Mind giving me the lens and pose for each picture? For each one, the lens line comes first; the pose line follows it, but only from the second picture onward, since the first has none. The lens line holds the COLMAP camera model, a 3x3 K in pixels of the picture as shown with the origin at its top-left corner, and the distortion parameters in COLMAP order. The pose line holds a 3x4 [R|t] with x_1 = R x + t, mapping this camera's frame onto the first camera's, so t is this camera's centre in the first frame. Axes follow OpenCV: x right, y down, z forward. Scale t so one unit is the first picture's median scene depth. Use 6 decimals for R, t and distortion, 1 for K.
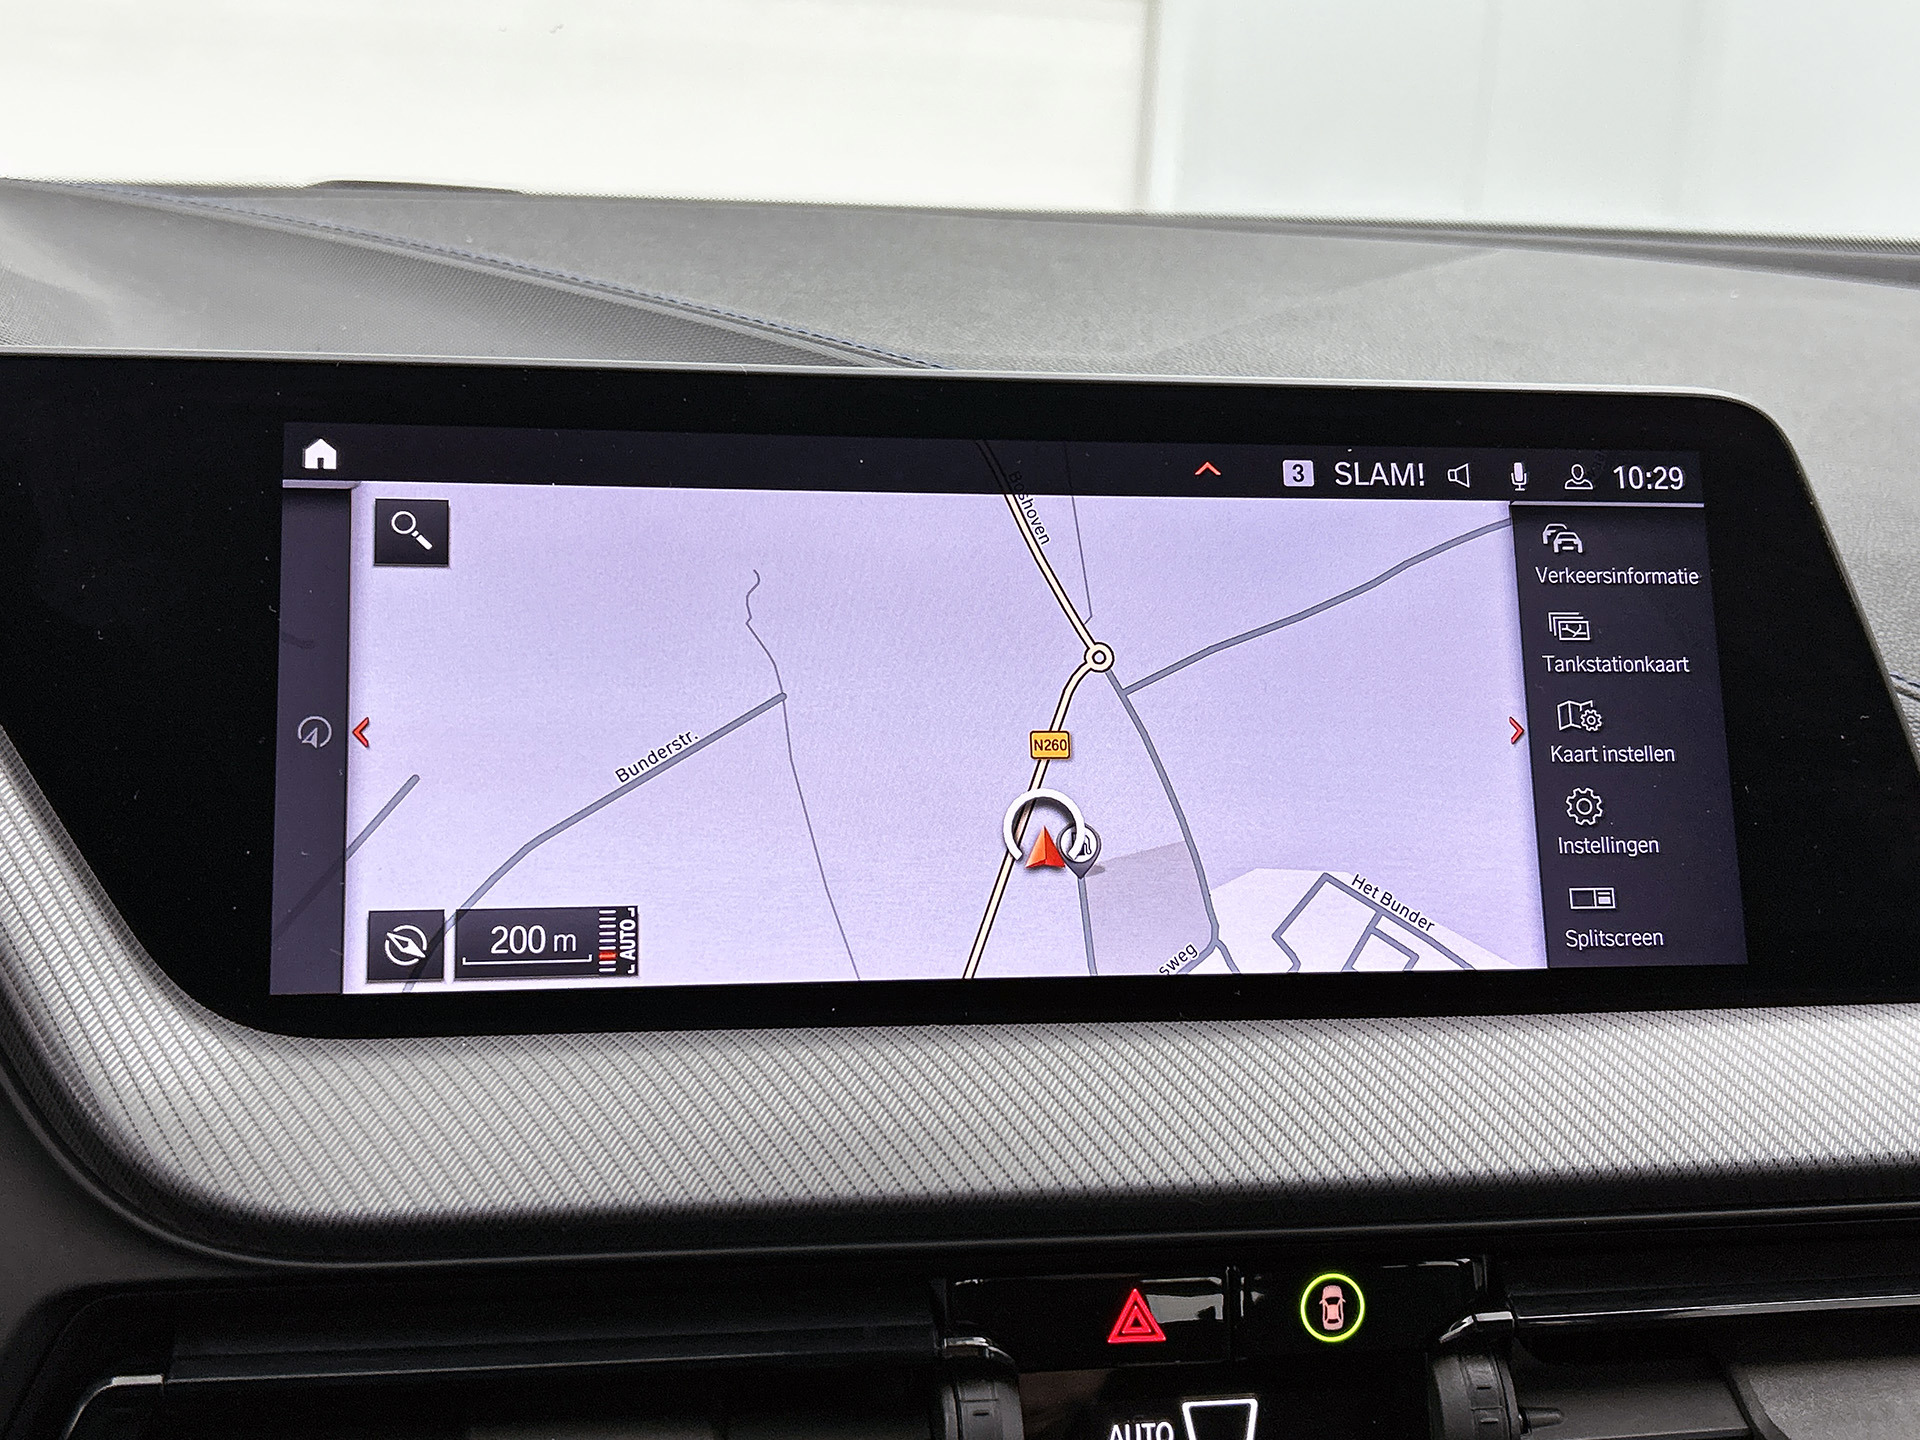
lens RADIAL K [[2074.3, 0, 968.9], [0, 2074.3, 724.2], [0, 0, 1]] dist [0.049941, 0.000000]
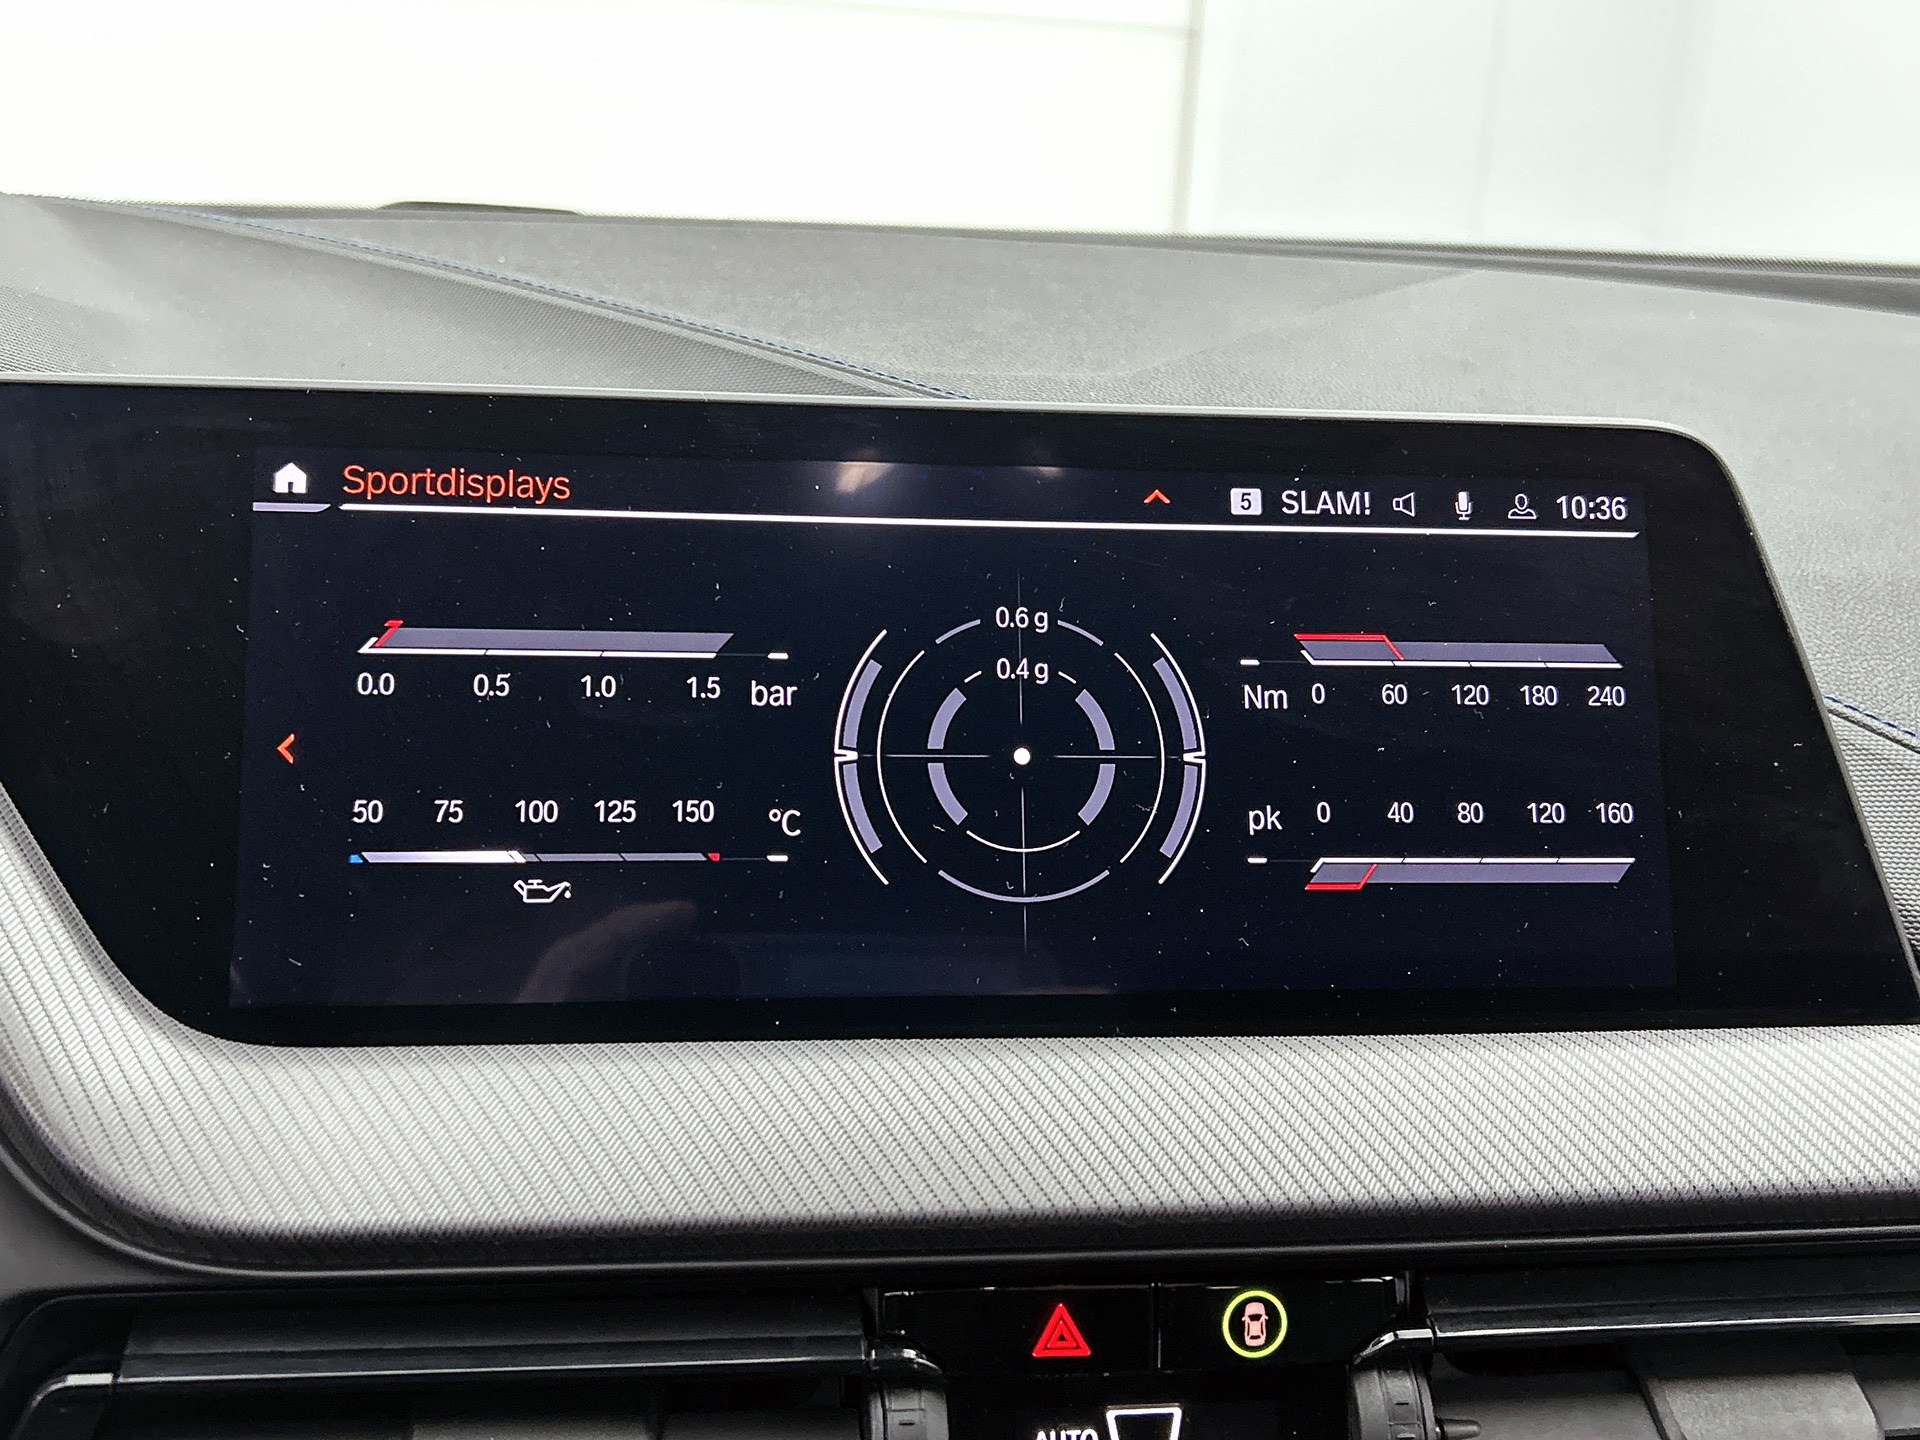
lens RADIAL K [[1795.9, 0, 963.6], [0, 1795.9, 722.5], [0, 0, 1]] dist [0.036500, 0.000000]
pose [[0.999305, 0.014231, -0.034446, 0.054287], [-0.013202, 0.999464, 0.029940, -0.038492], [0.034853, -0.029465, 0.998958, 0.109916]]
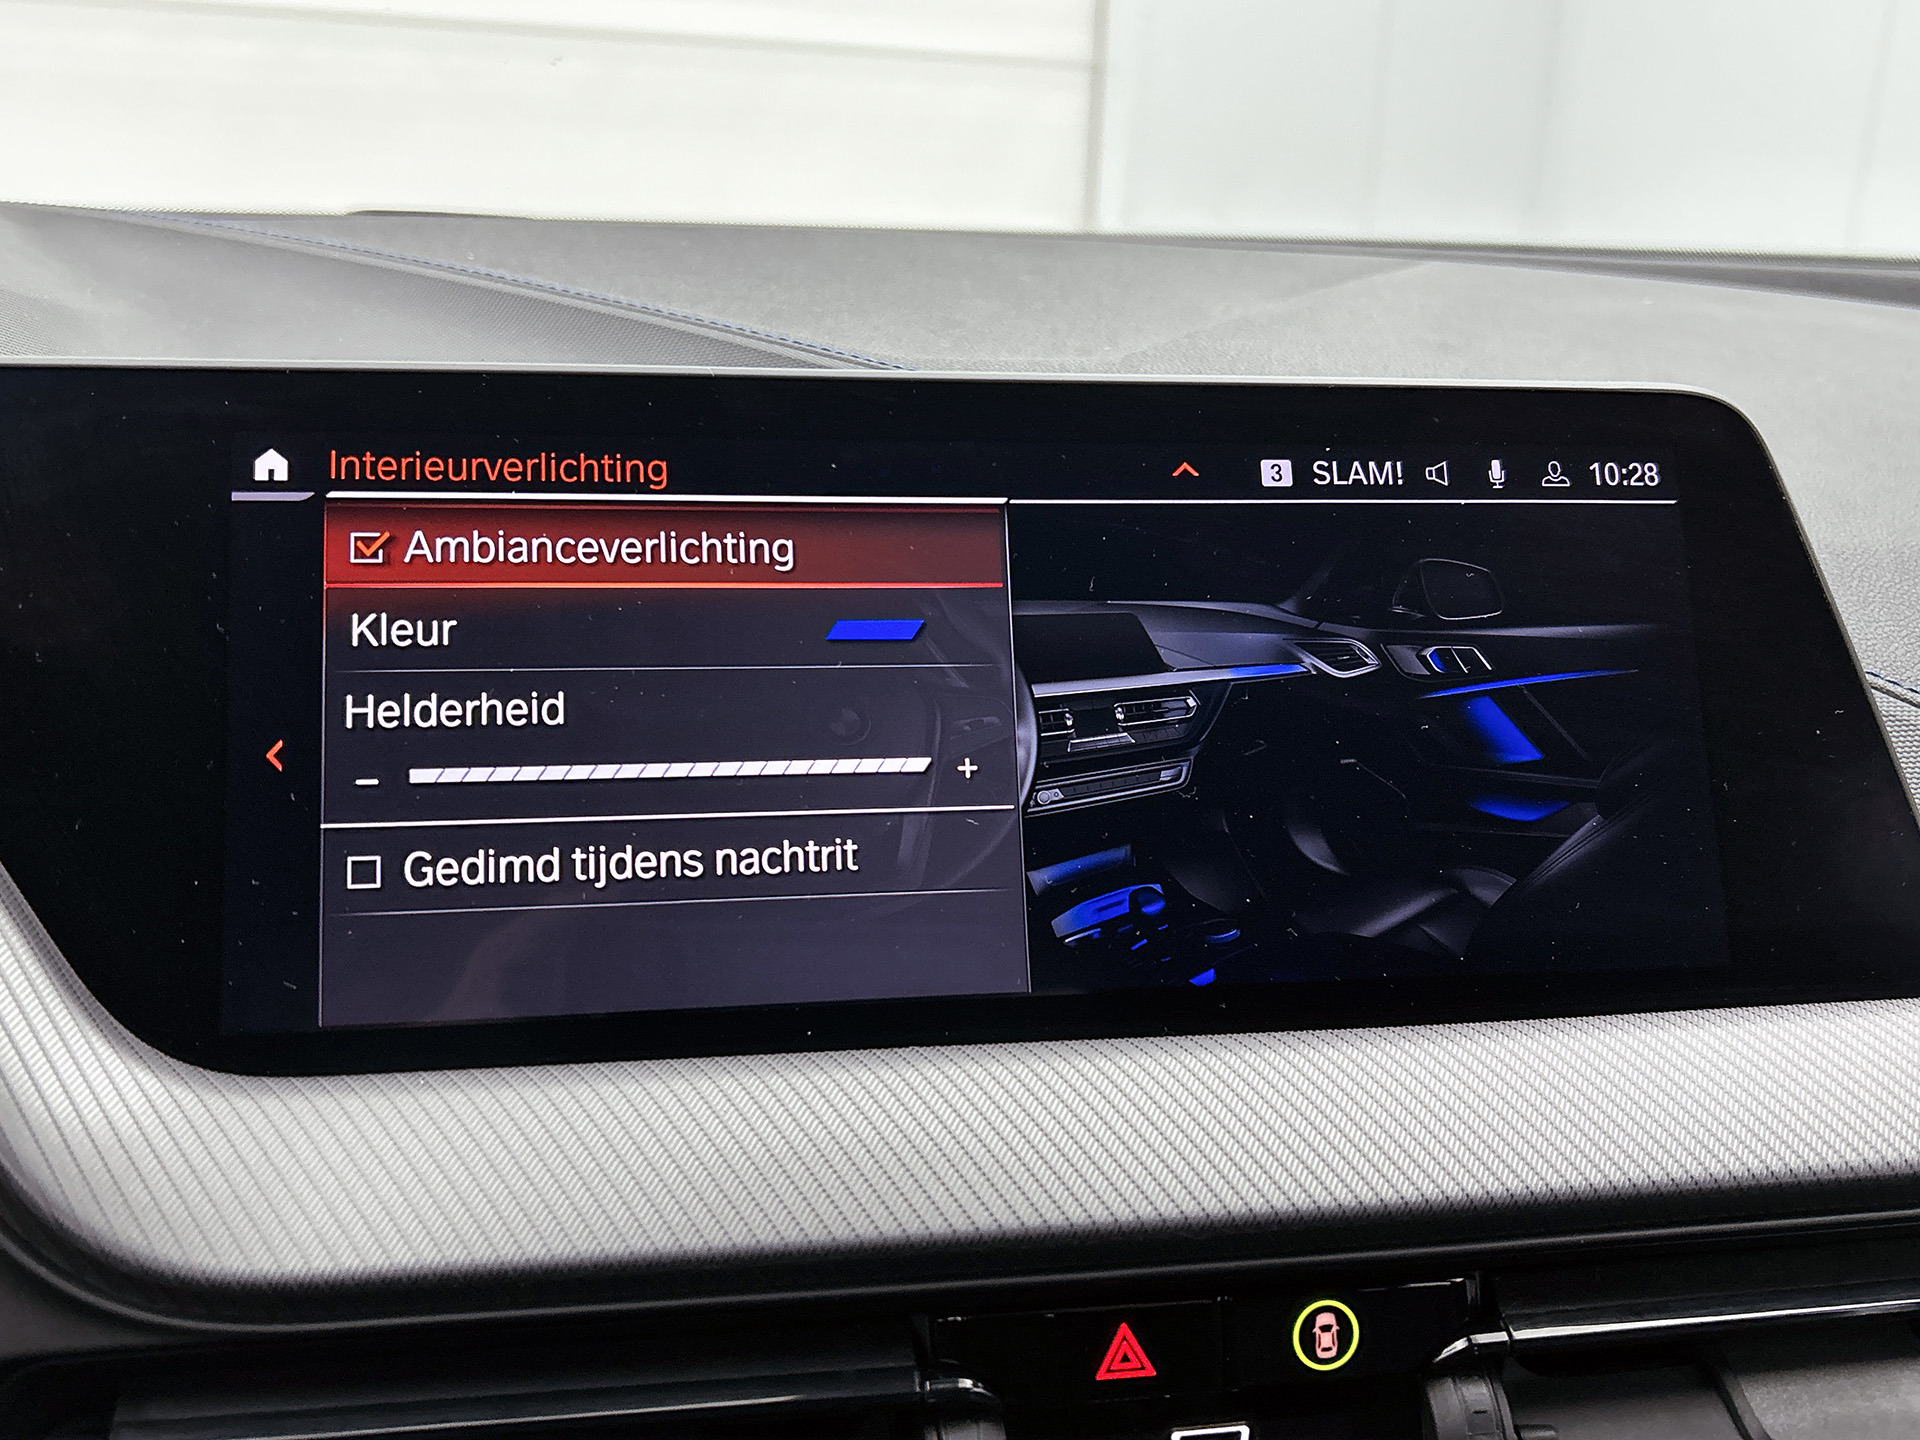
lens RADIAL K [[1703.0, 0, 962.5], [0, 1703.0, 712.6], [0, 0, 1]] dist [0.010146, 0.034704]
pose [[0.999917, -0.011105, 0.006510, 0.002791], [0.010950, 0.999668, 0.023316, -0.029053], [-0.006767, -0.023243, 0.999707, 0.199867]]
